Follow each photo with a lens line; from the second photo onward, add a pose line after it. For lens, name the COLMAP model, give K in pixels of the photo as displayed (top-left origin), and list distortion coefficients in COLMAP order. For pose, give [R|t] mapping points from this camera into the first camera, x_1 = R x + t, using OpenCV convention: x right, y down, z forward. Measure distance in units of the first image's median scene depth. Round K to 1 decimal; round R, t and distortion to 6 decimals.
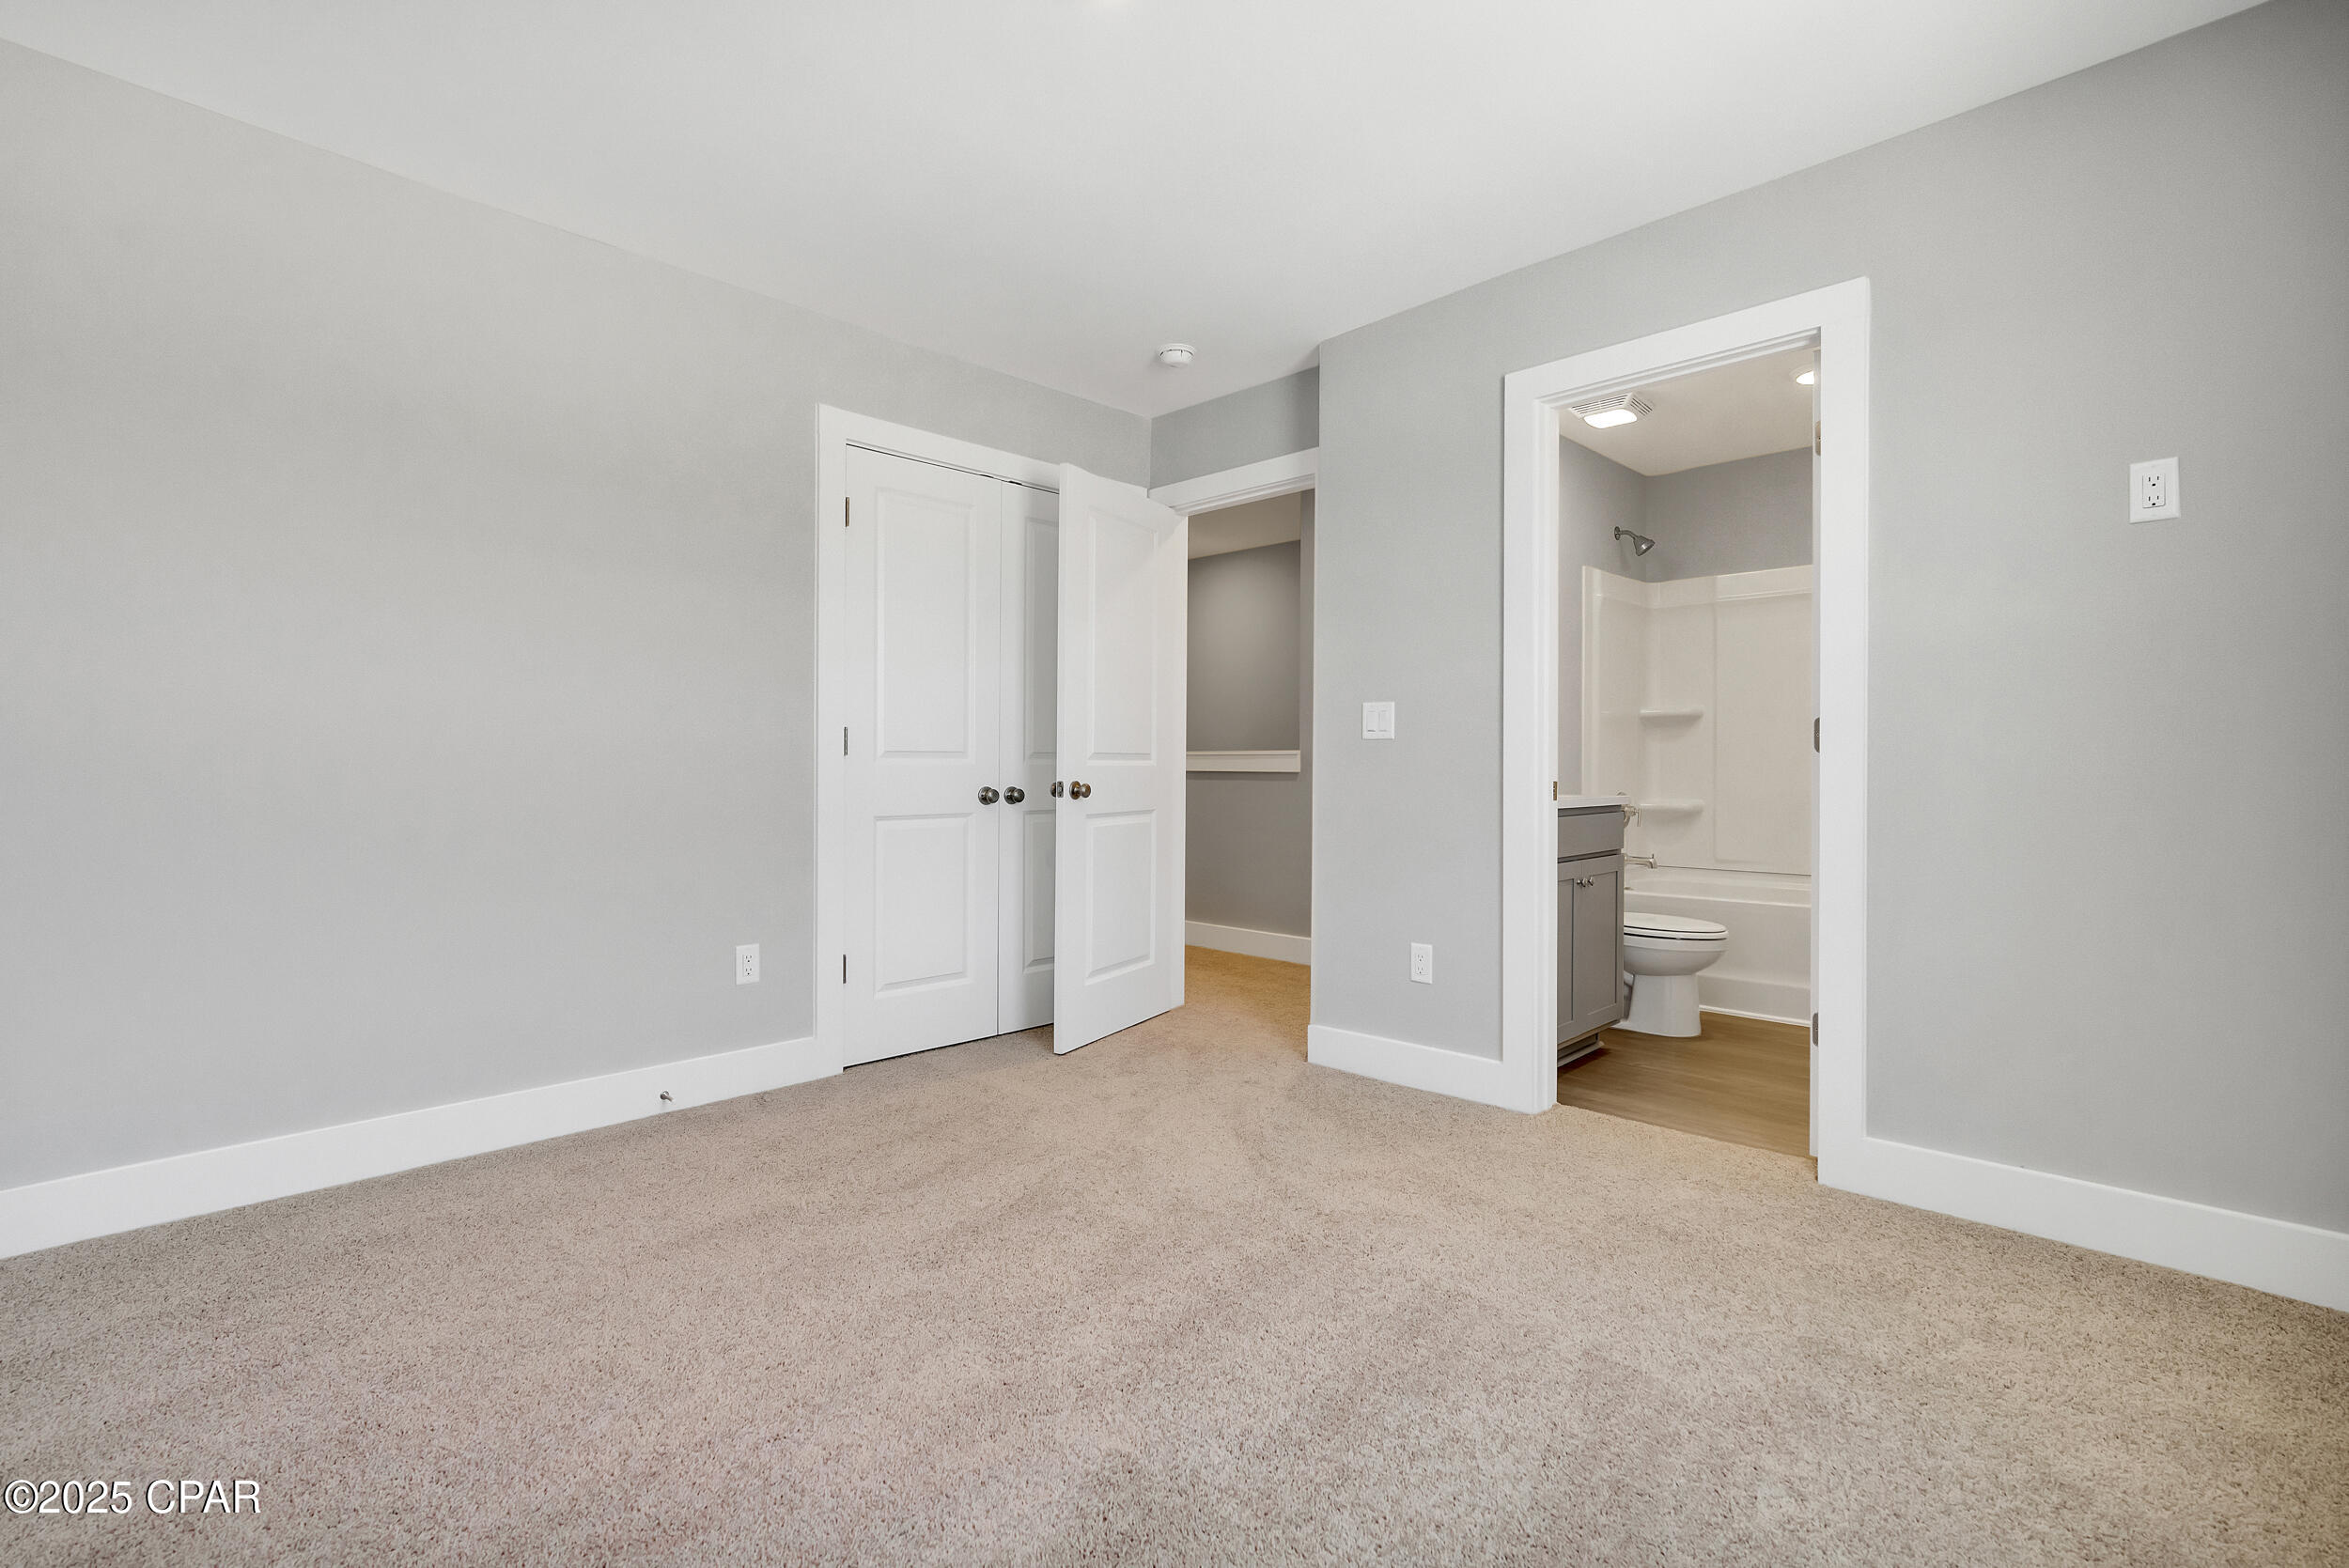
lens RADIAL K [[1071.2, 0, 1174.8], [0, 1071.2, 782.1], [0, 0, 1]] dist [-0.000279, -0.000070]
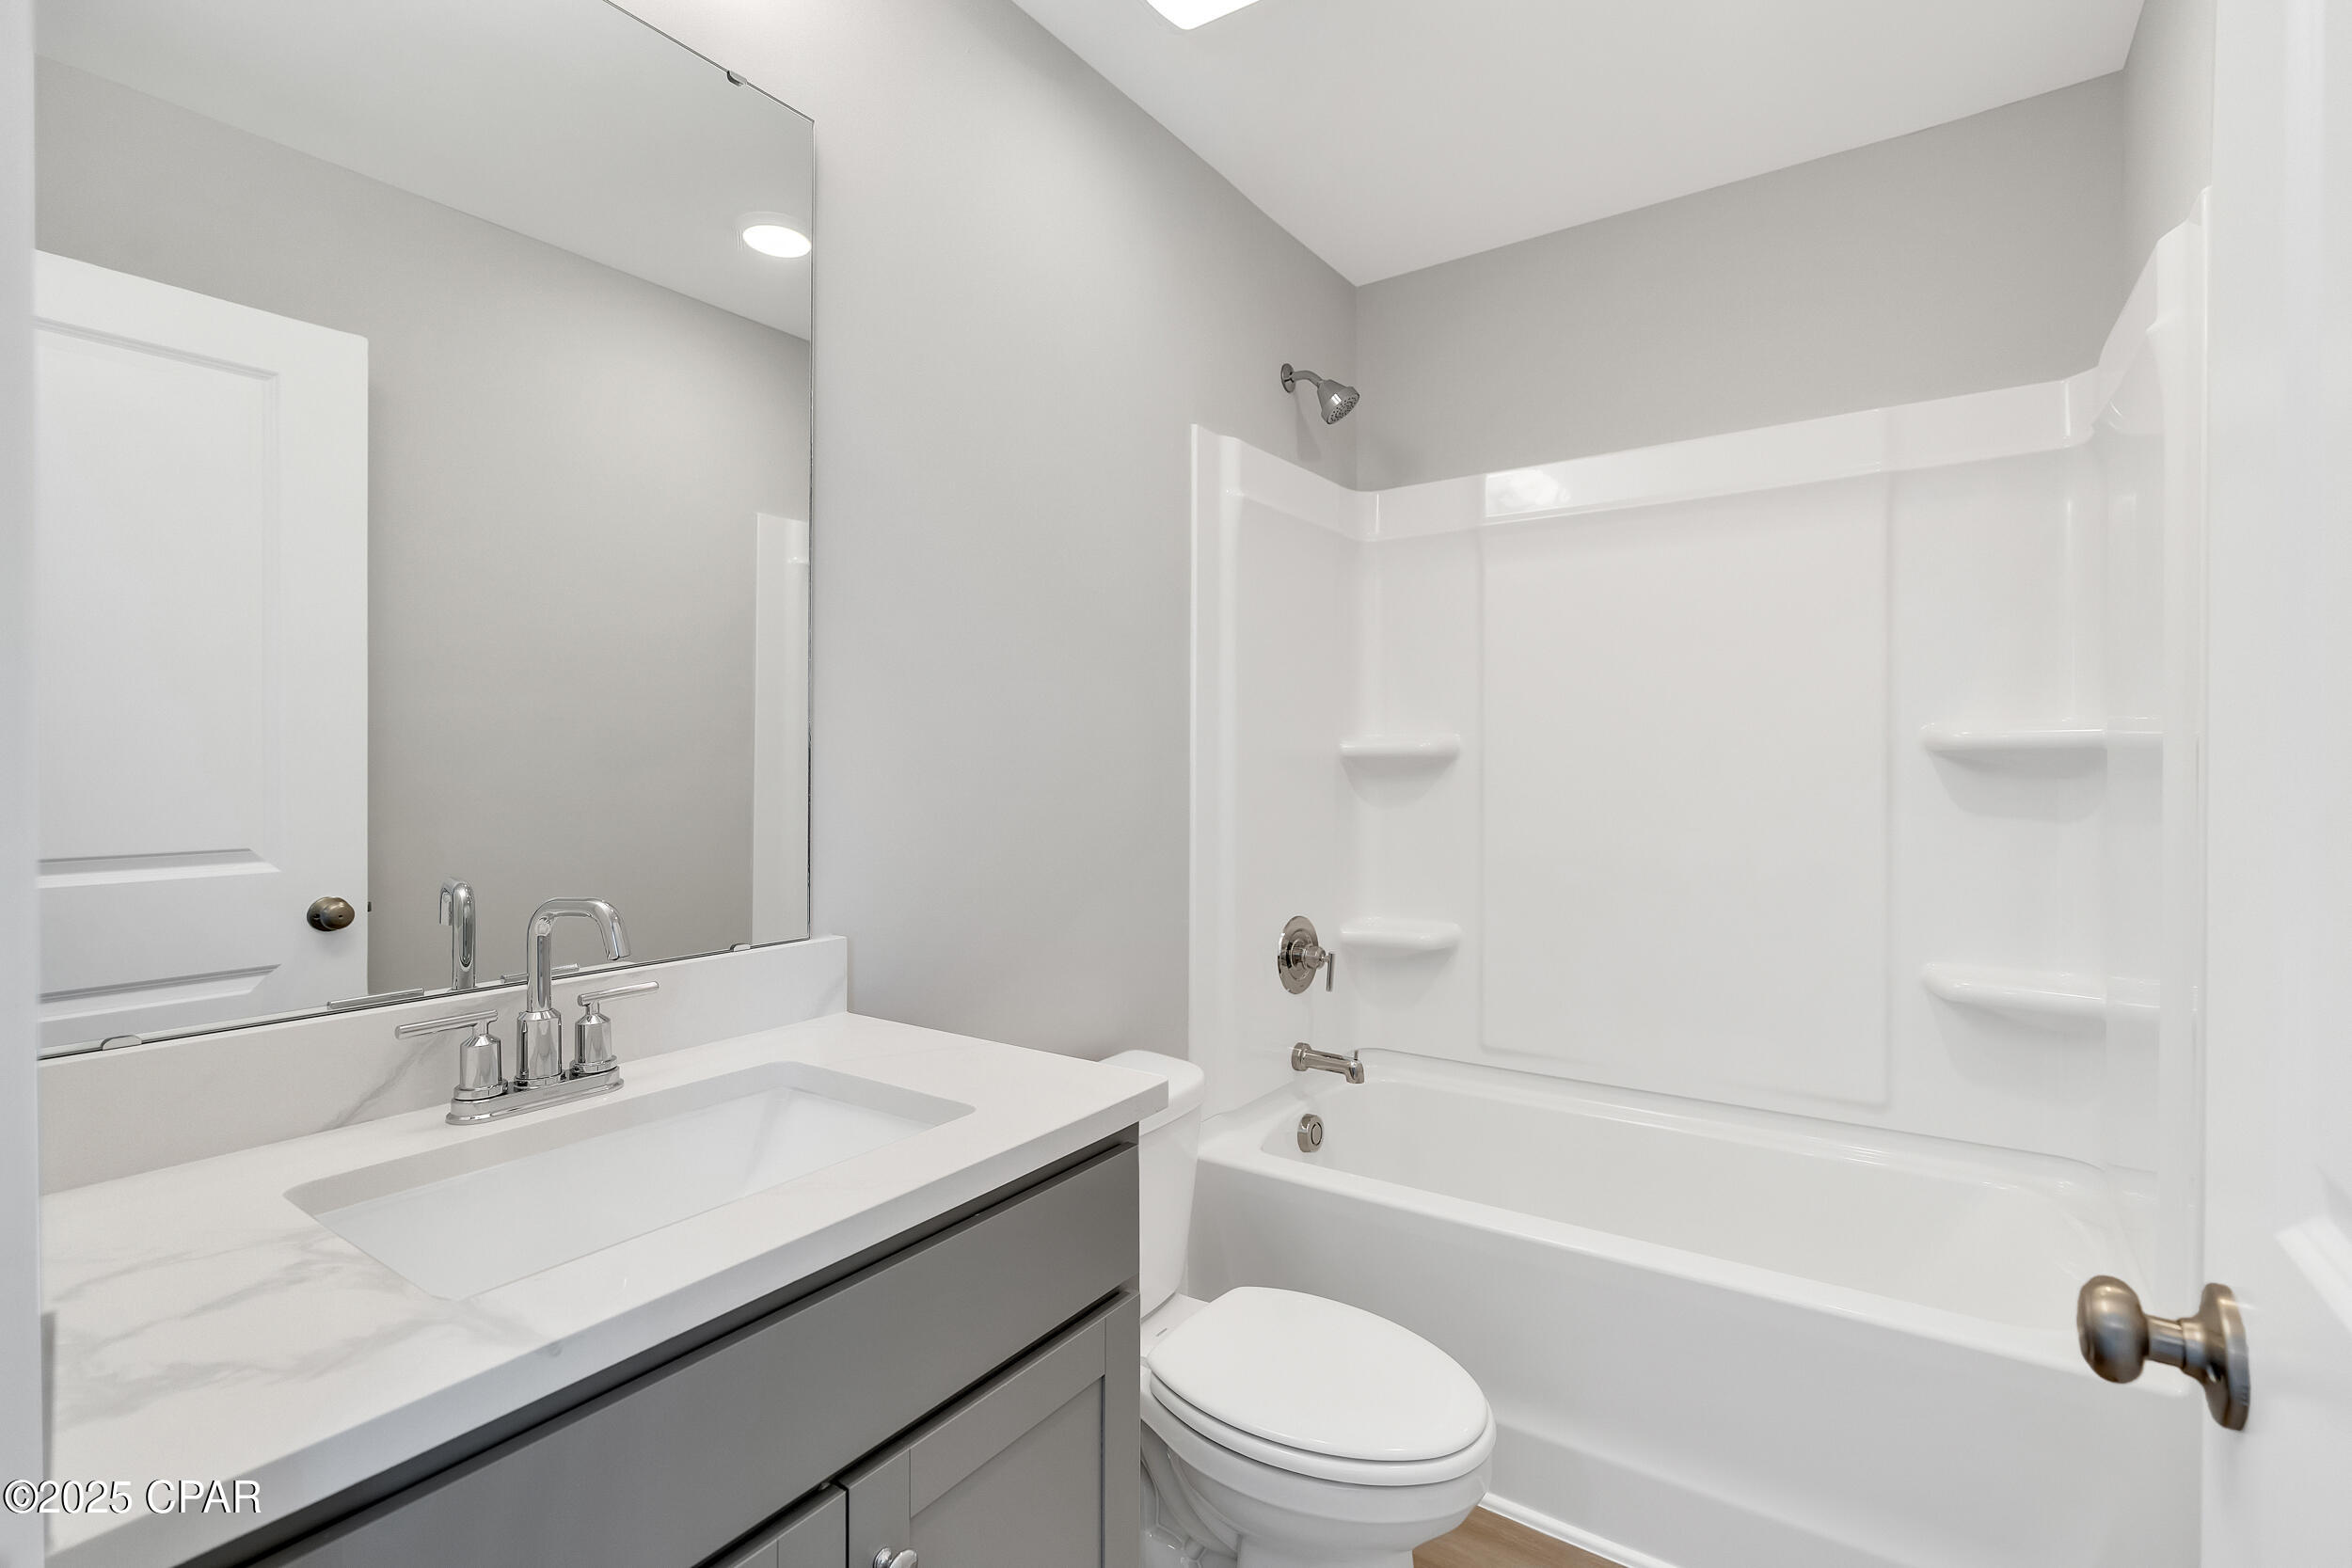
lens RADIAL K [[1072.5, 0, 1177.1], [0, 1072.5, 779.7], [0, 0, 1]] dist [-0.000279, -0.000070]
pose [[0.988223, -0.004941, 0.152943, 0.286656], [0.006009, 0.999961, -0.006520, -0.048076], [-0.152904, 0.007362, 0.988214, 0.527348]]
